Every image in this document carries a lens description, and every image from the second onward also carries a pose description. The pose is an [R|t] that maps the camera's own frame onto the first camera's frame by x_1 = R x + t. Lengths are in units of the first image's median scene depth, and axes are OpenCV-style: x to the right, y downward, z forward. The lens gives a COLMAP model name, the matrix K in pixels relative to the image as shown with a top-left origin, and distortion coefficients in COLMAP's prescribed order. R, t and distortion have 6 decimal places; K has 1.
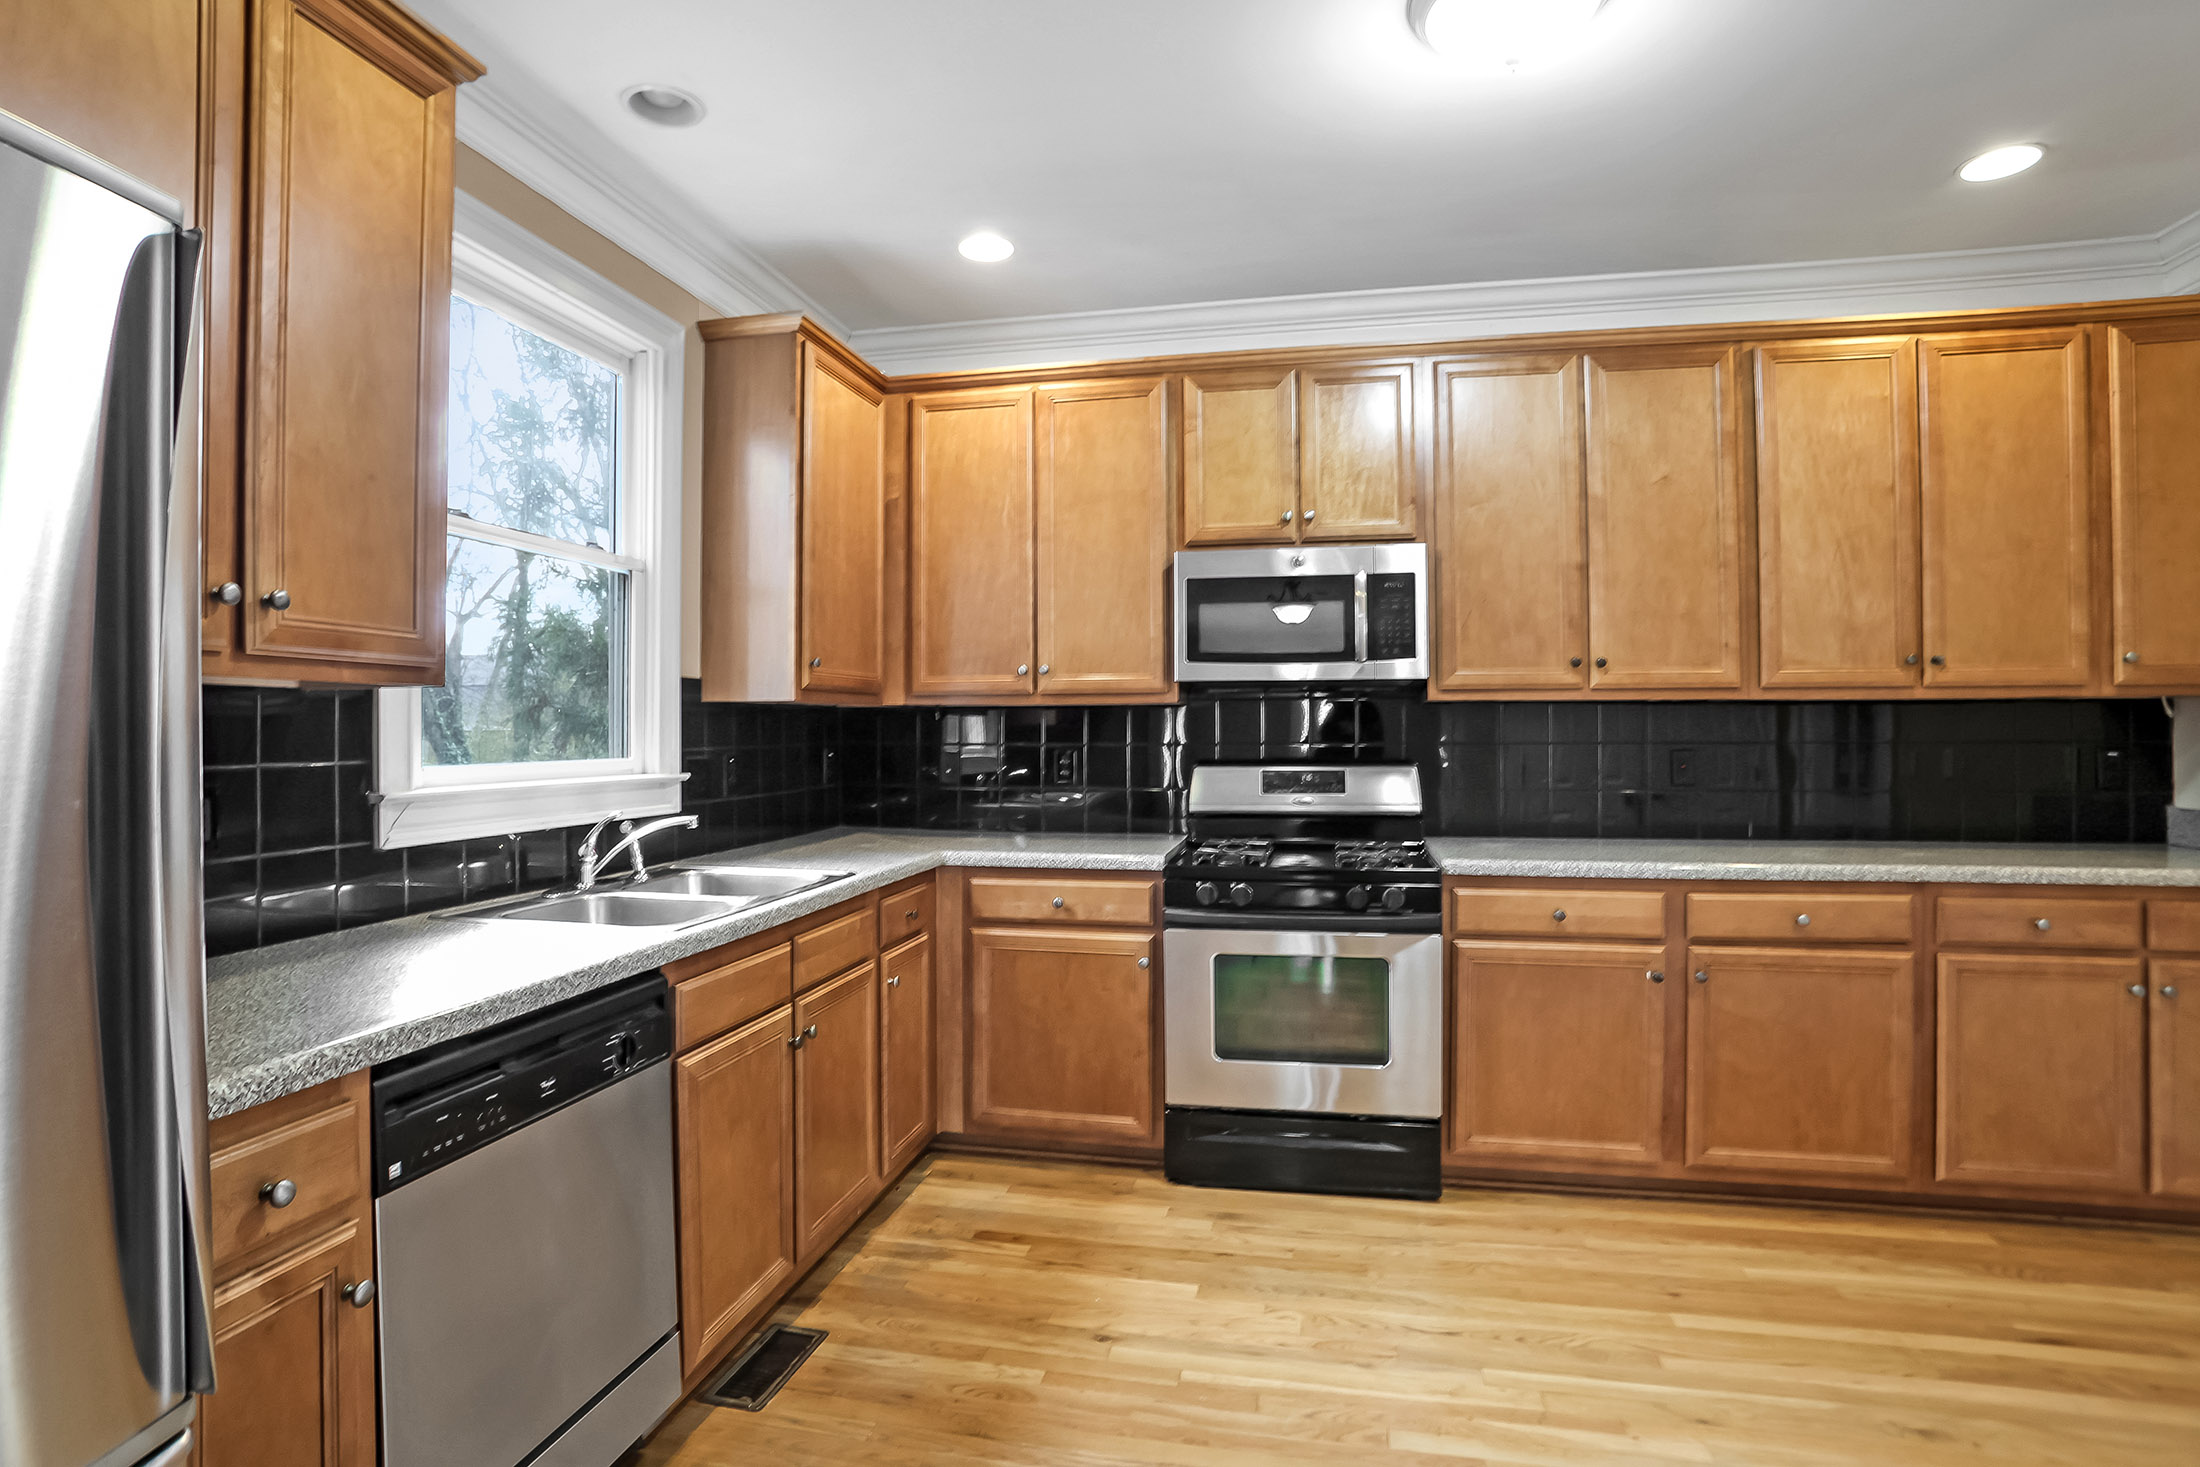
lens RADIAL K [[1085.4, 0, 1098.5], [0, 1085.4, 722.6], [0, 0, 1]] dist [-0.071073, 0.030368]
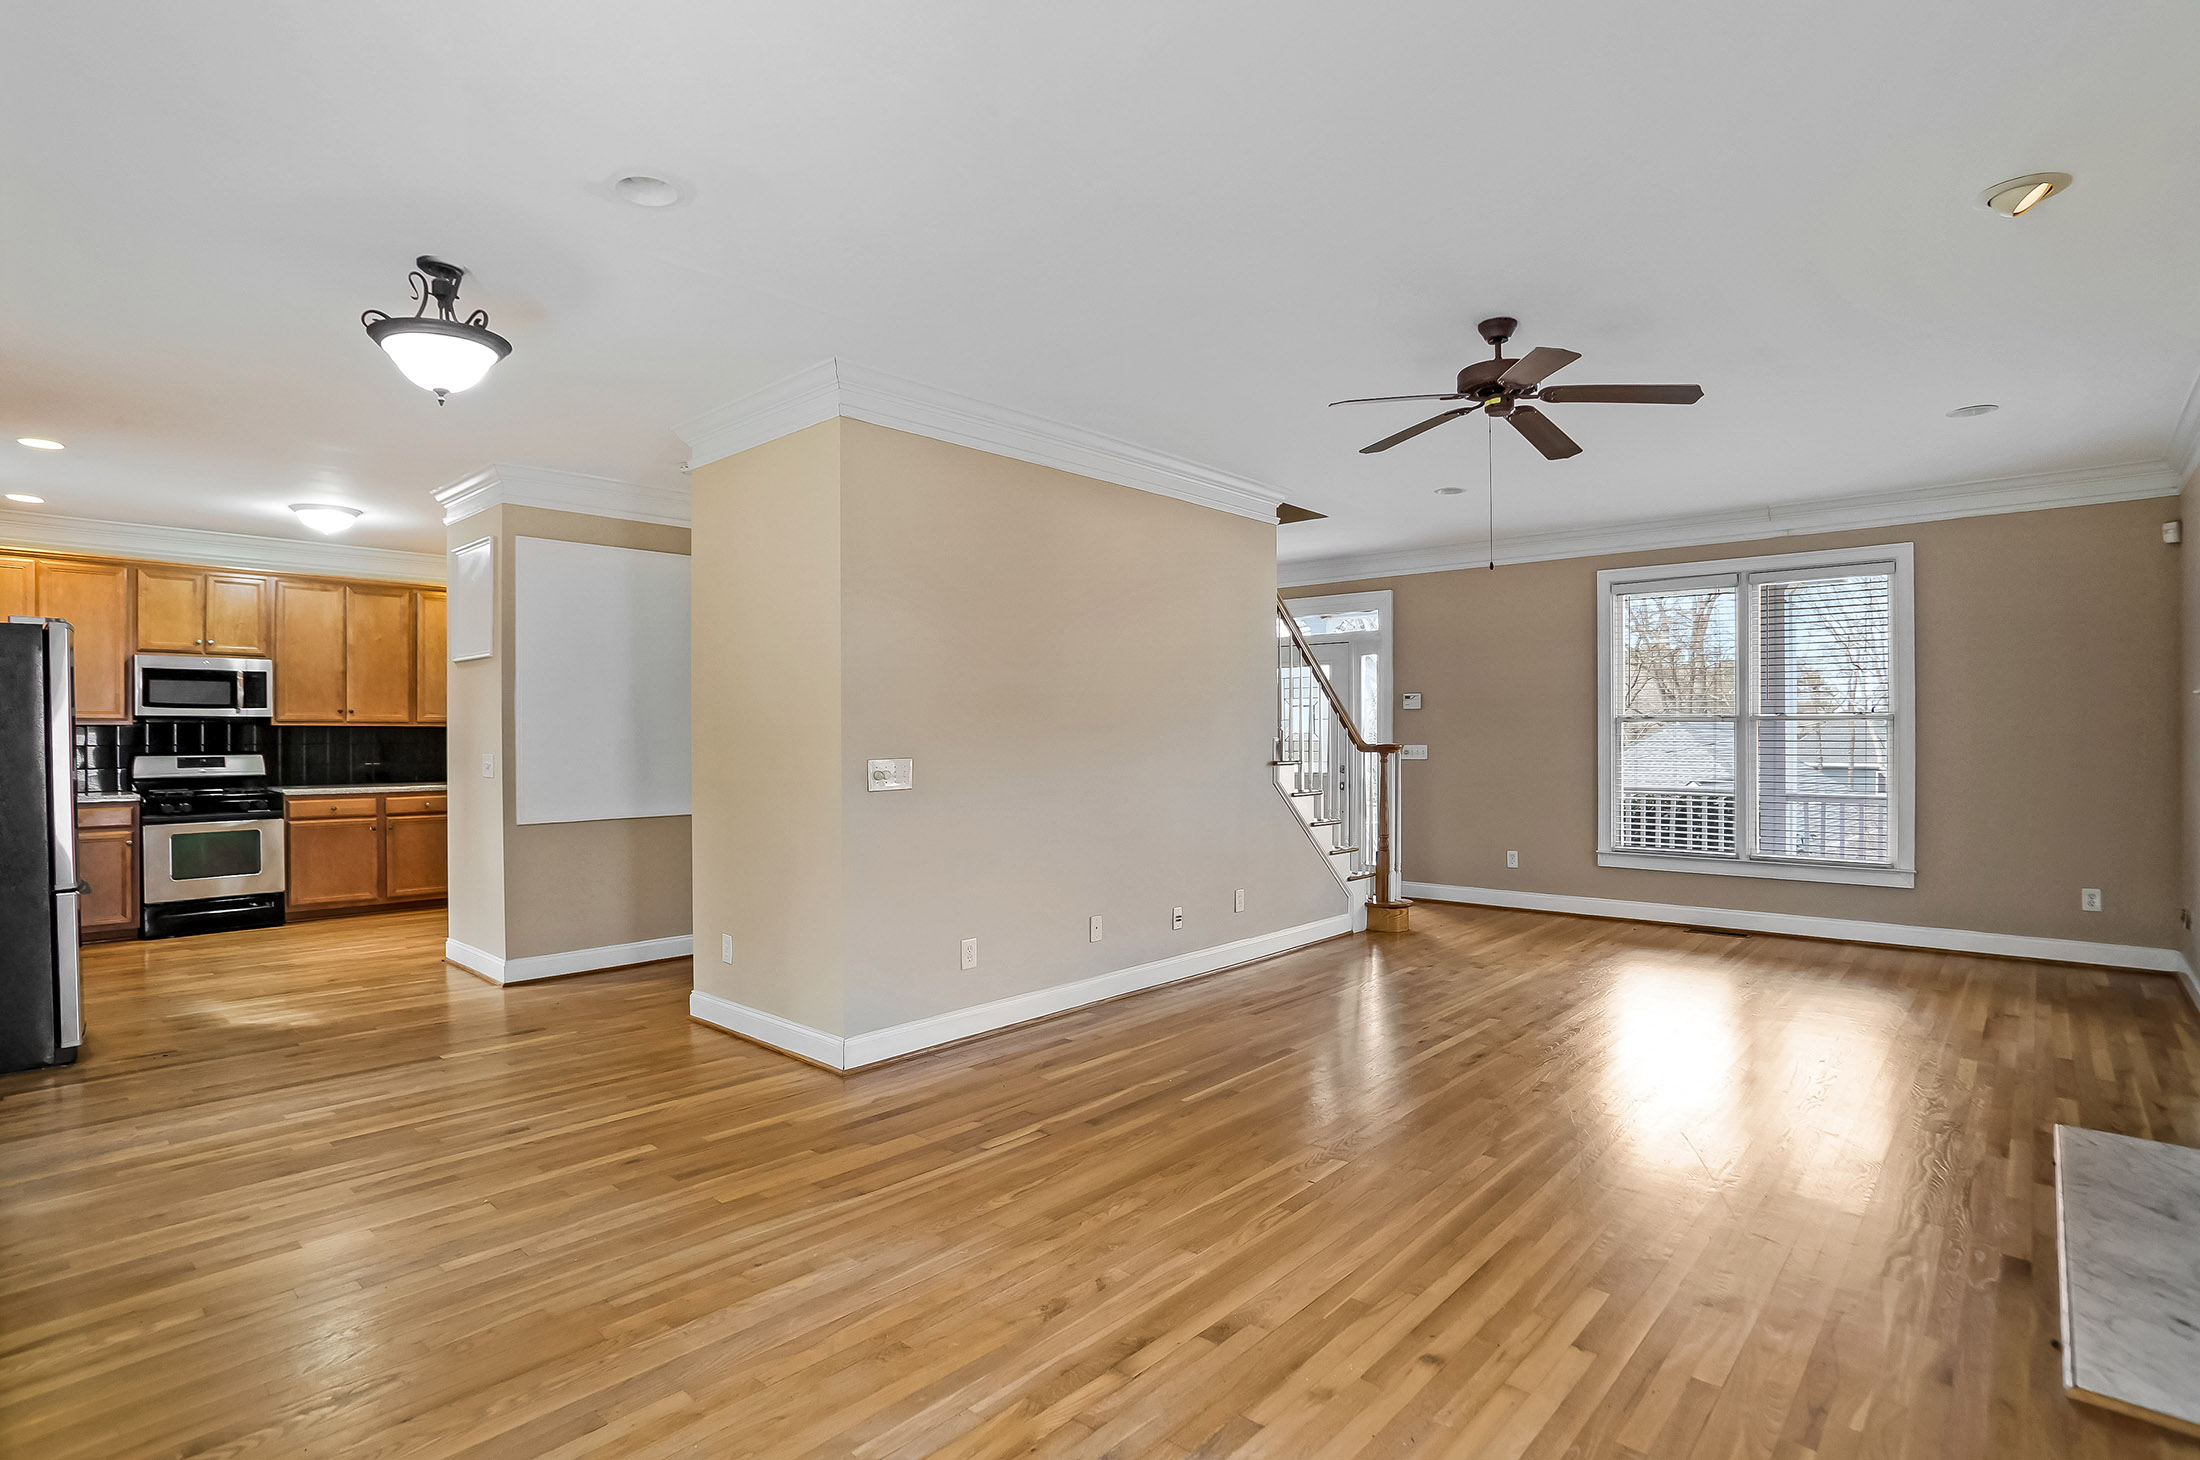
lens RADIAL K [[1081.3, 0, 1075.9], [0, 1081.3, 733.2], [0, 0, 1]] dist [-0.030084, 0.001140]
pose [[0.510642, 0.000938, 0.859793, -0.813056], [-0.003253, 0.999994, 0.000841, -0.011938], [-0.859787, -0.003226, 0.510643, -1.739643]]
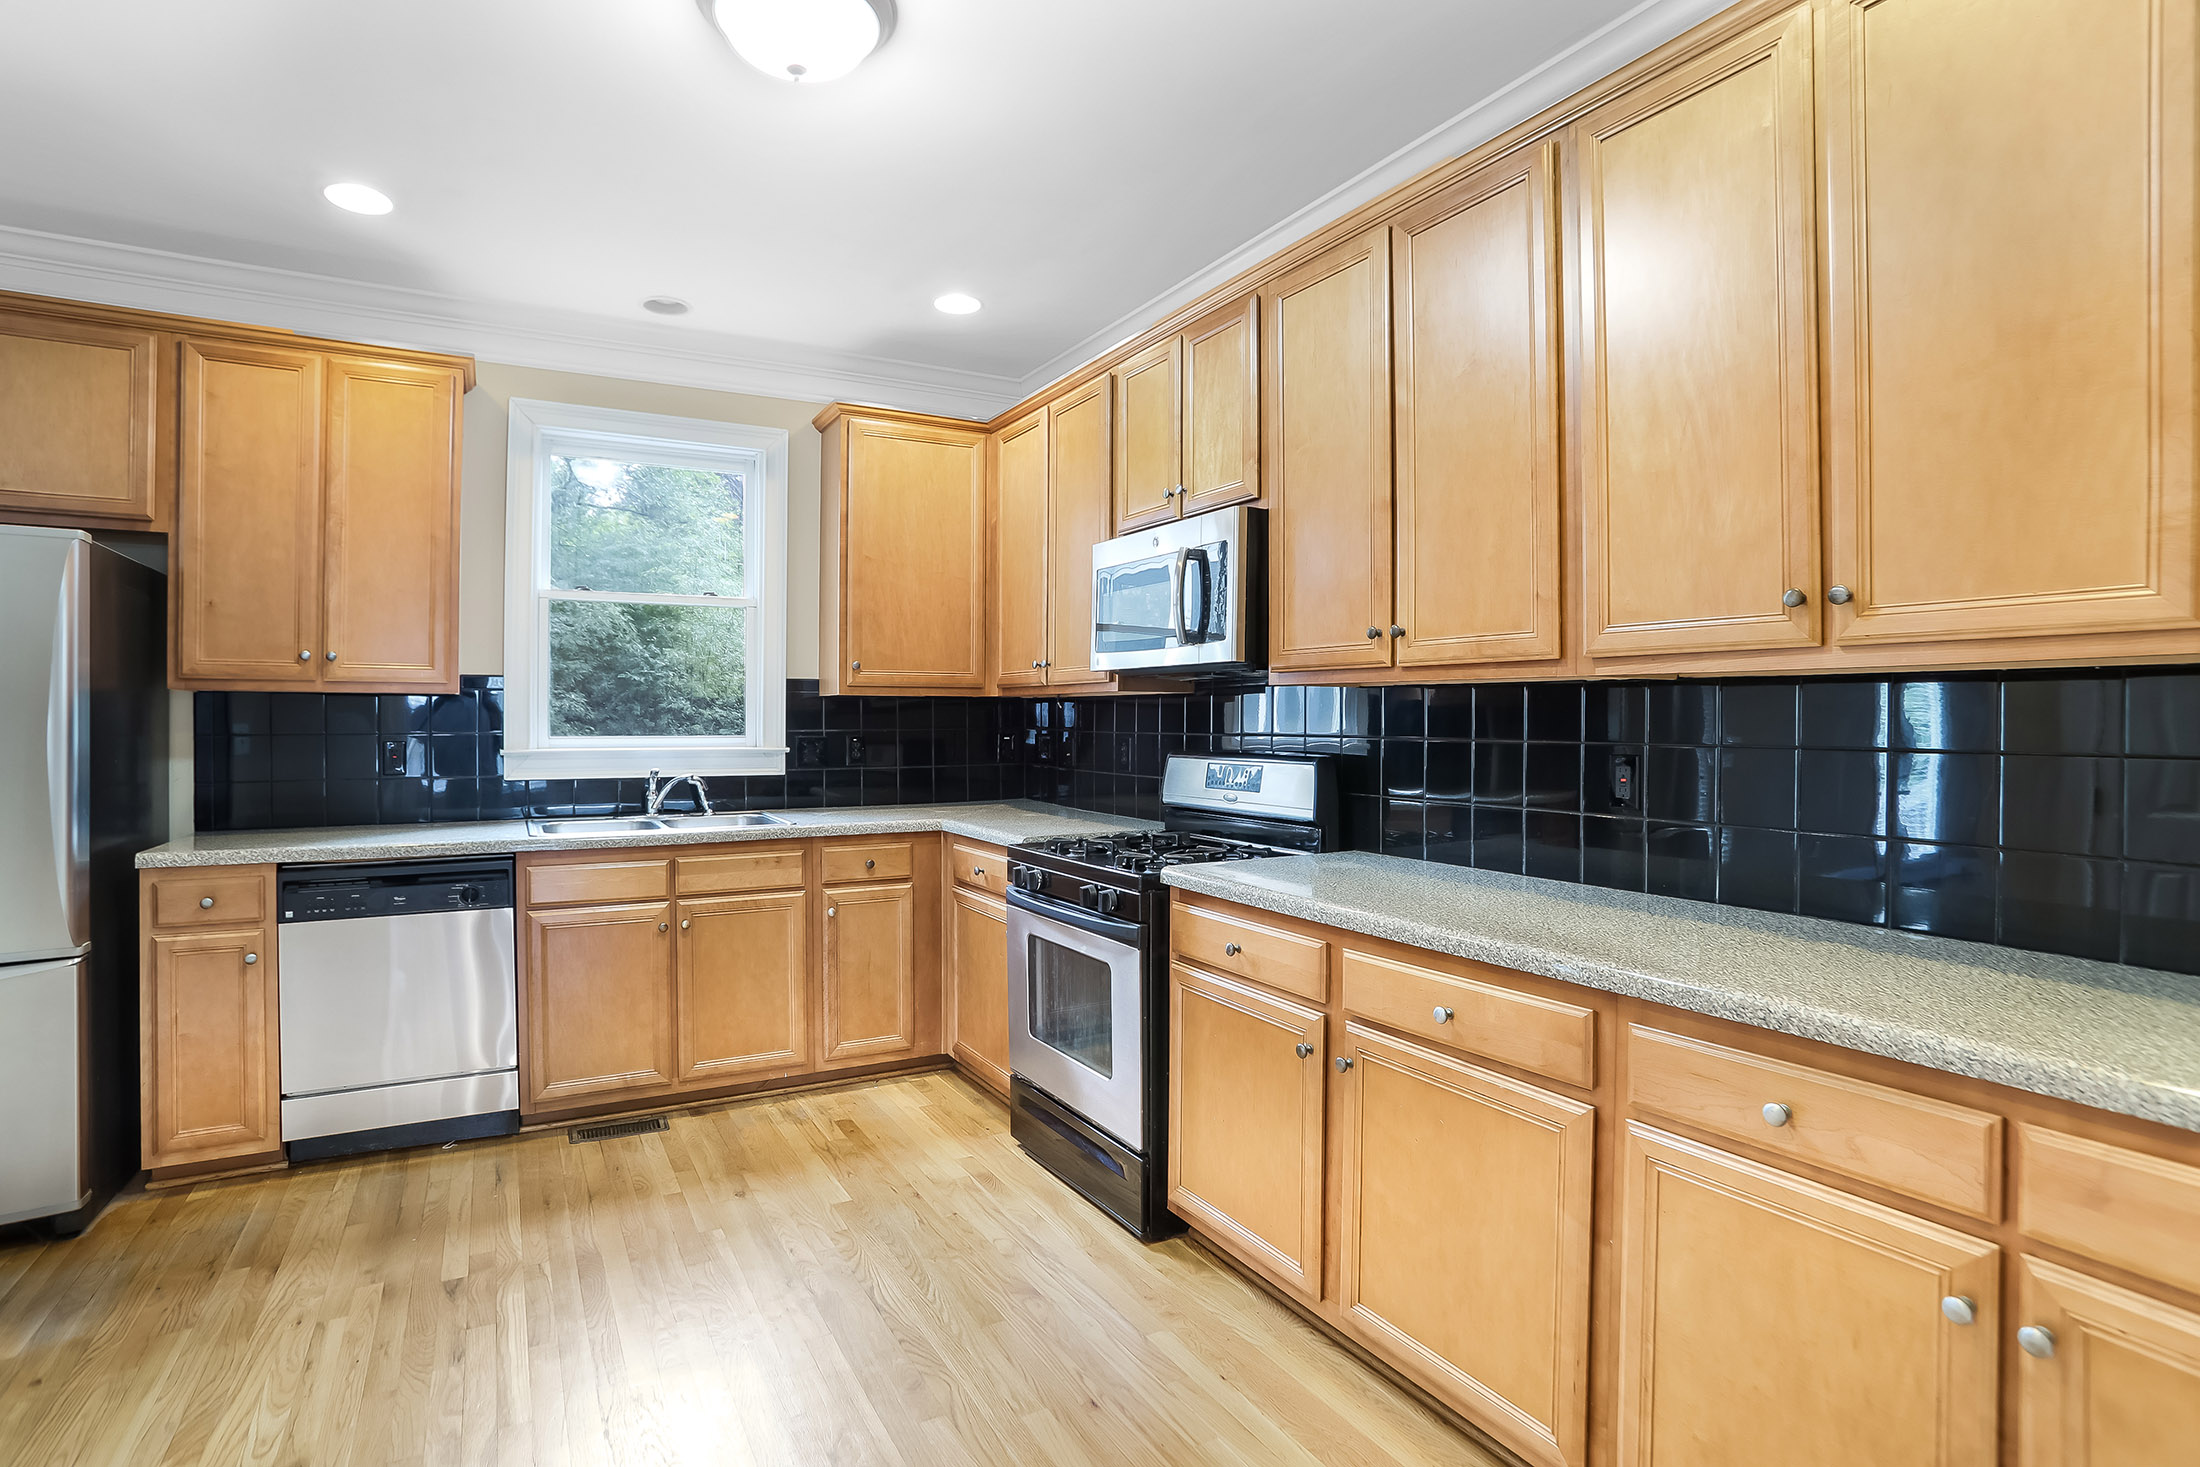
lens RADIAL K [[1085.4, 0, 1098.5], [0, 1085.4, 722.6], [0, 0, 1]] dist [-0.071073, 0.030368]
pose [[0.662640, 0.009484, -0.748878, 0.894437], [-0.001937, 0.999938, 0.010950, -0.001650], [0.748936, -0.005805, 0.662617, 0.345756]]
